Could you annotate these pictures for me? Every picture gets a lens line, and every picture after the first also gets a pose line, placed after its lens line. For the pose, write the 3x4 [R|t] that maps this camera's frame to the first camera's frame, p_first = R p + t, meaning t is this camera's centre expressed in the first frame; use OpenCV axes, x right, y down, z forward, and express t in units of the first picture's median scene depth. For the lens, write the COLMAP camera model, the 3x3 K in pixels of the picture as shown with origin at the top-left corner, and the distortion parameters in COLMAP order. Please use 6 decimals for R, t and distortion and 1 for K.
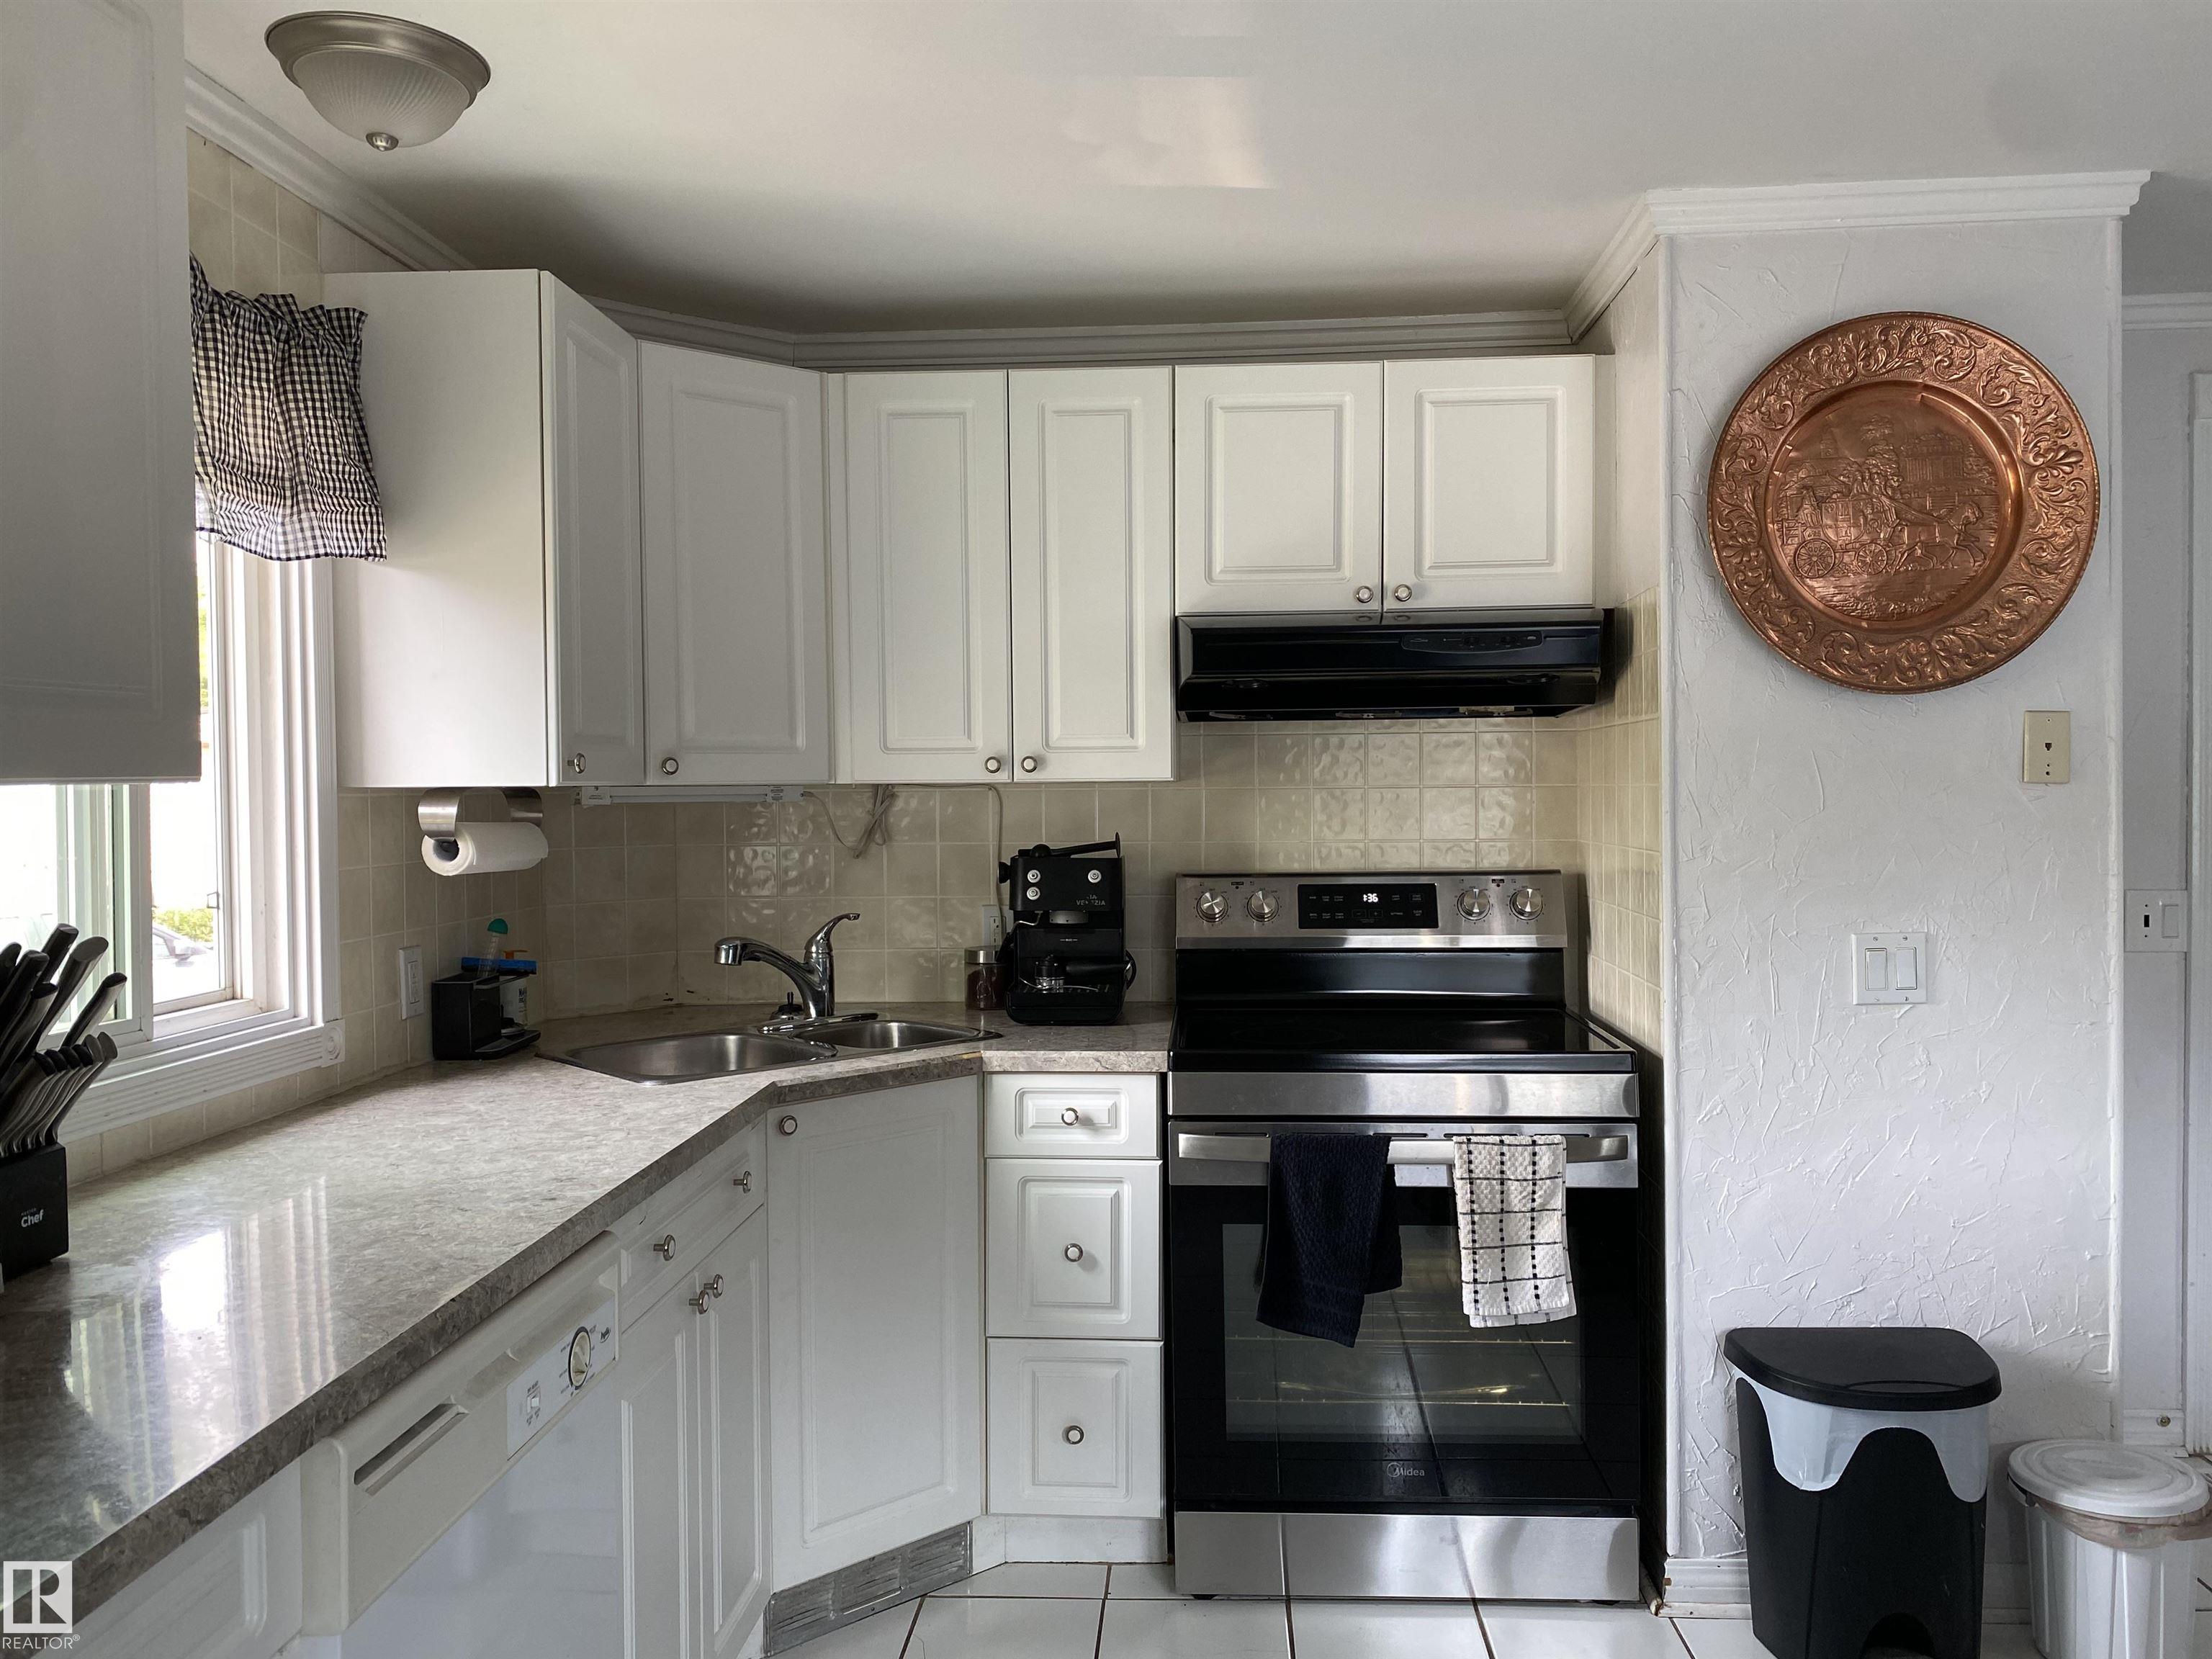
lens RADIAL K [[1672.8, 0, 1116.6], [0, 1672.8, 828.1], [0, 0, 1]] dist [0.019886, -0.045792]
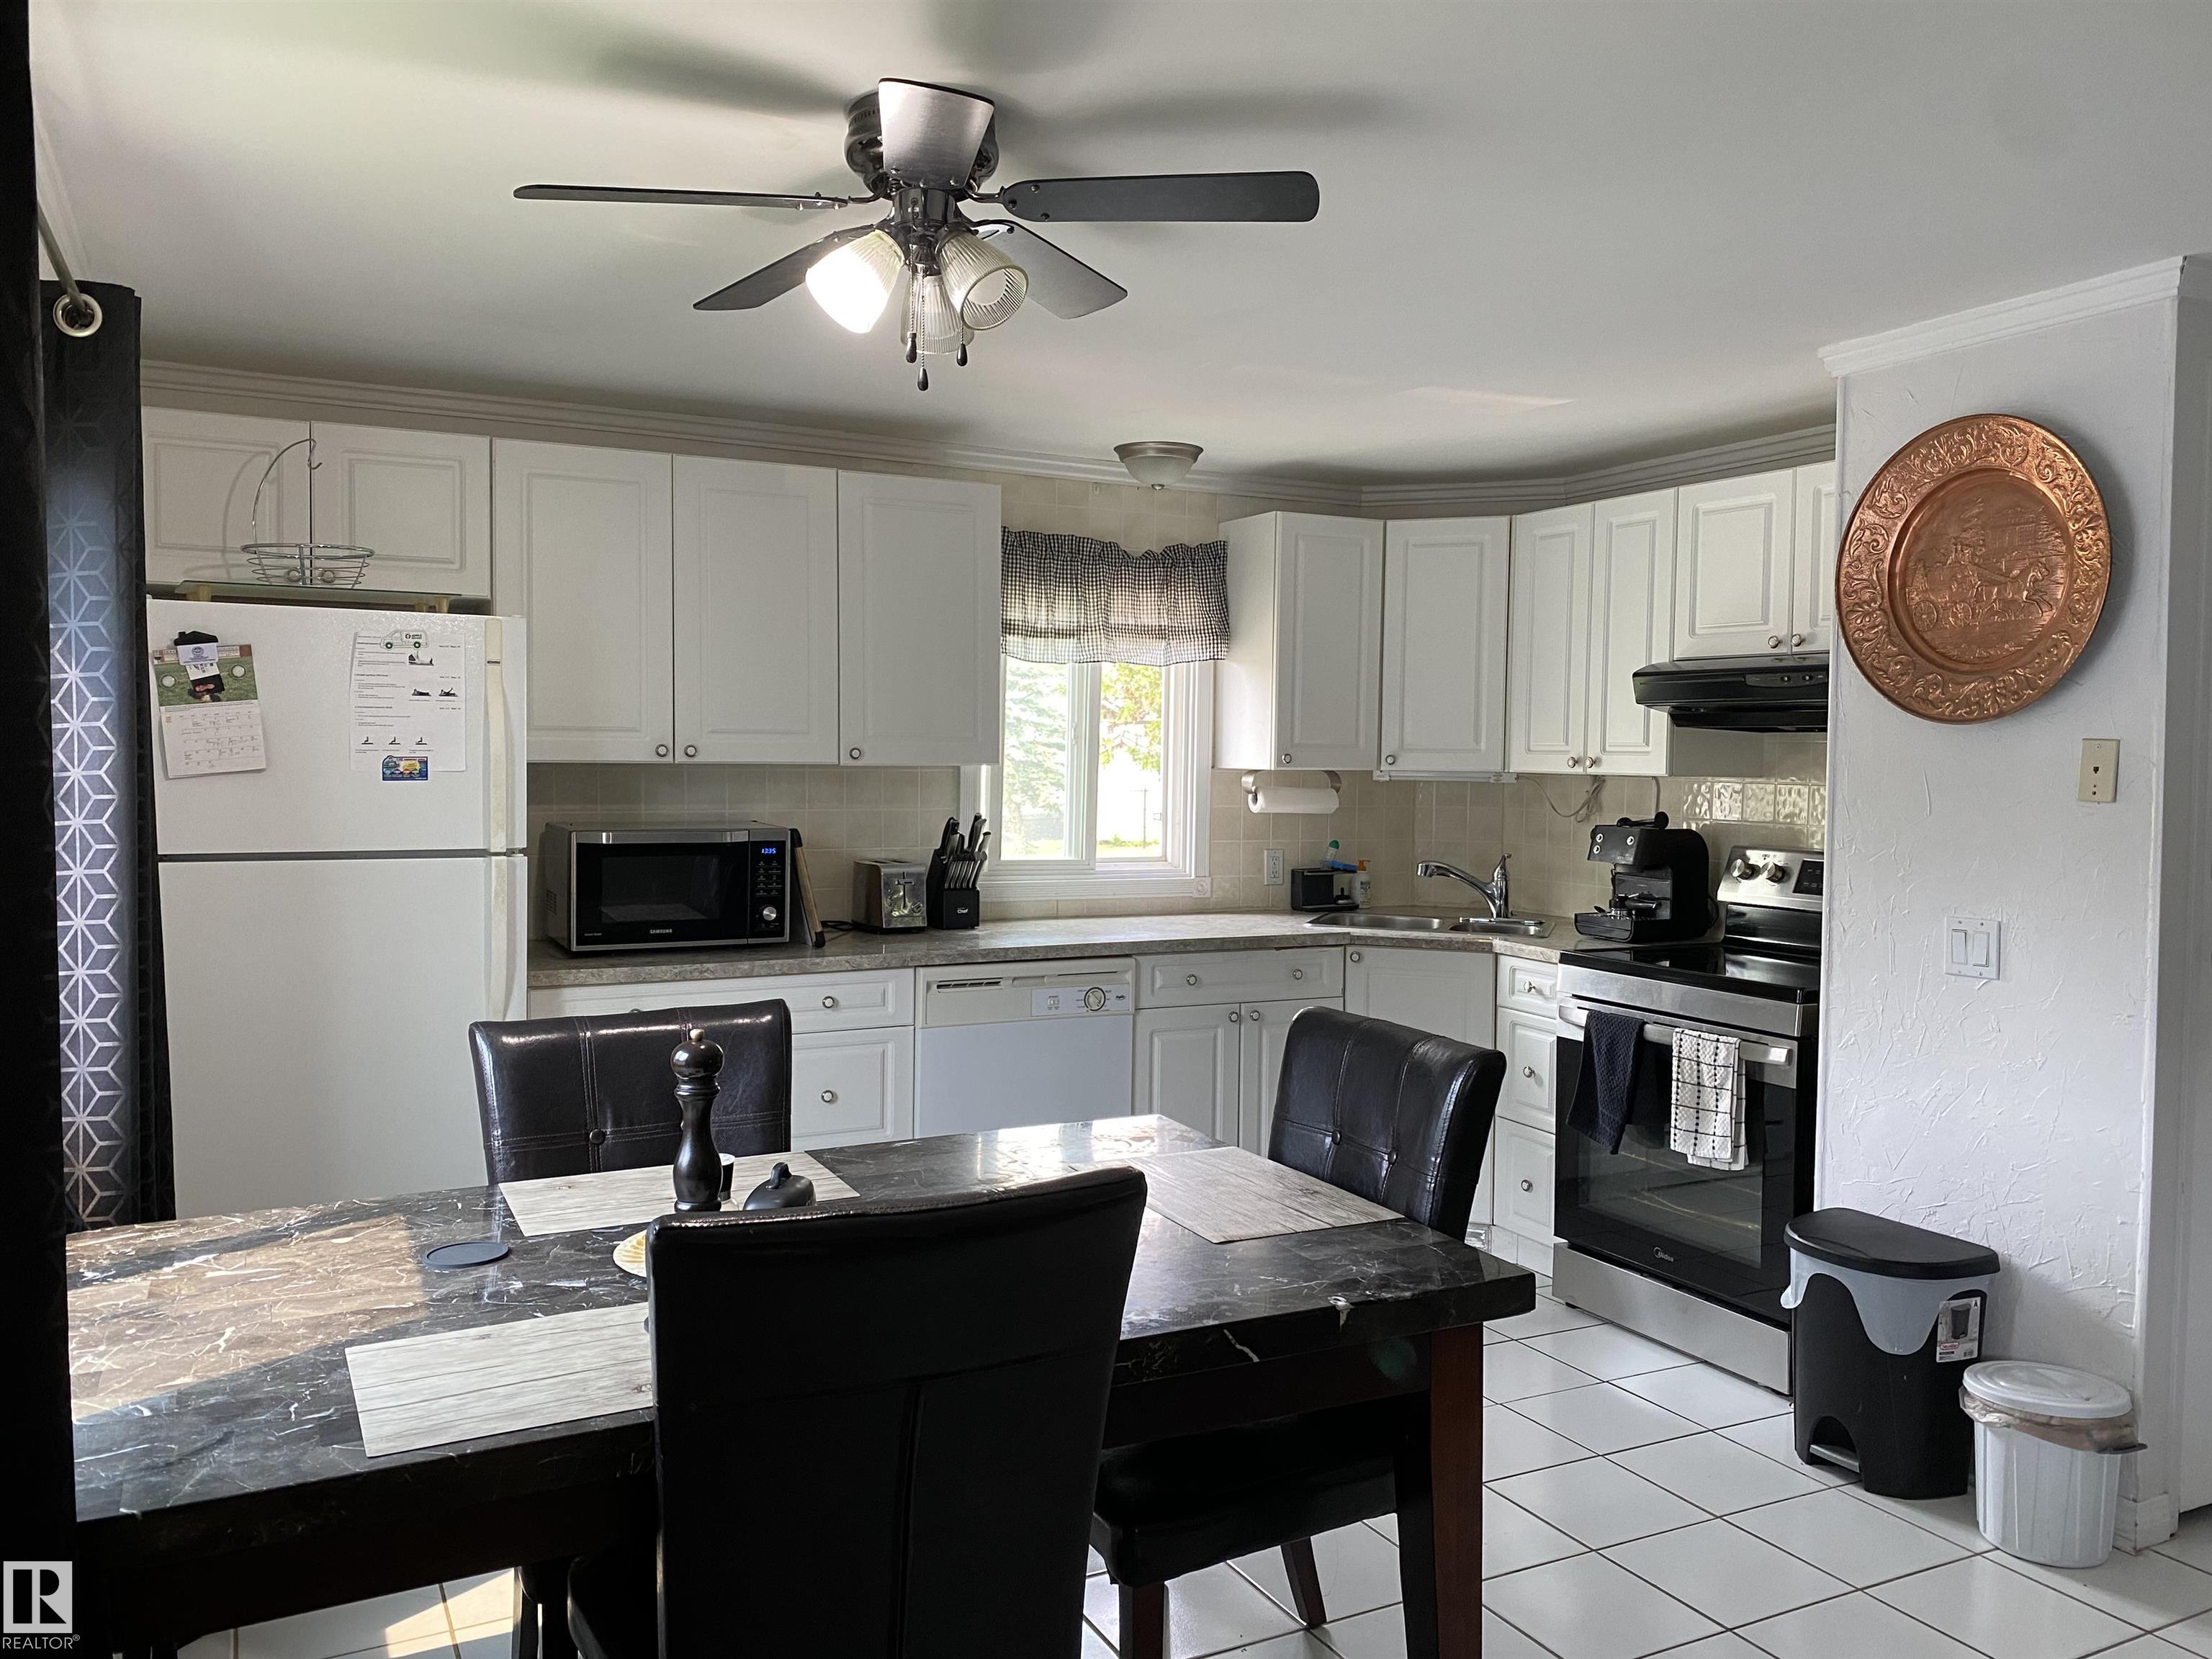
lens RADIAL K [[1672.8, 0, 1111.2], [0, 1672.8, 829.1], [0, 0, 1]] dist [0.019886, -0.045792]
pose [[0.521448, 0.058639, -0.851266, 1.166006], [-0.042584, 0.998181, 0.042675, -0.028062], [0.852220, 0.013998, 0.522996, -0.176375]]
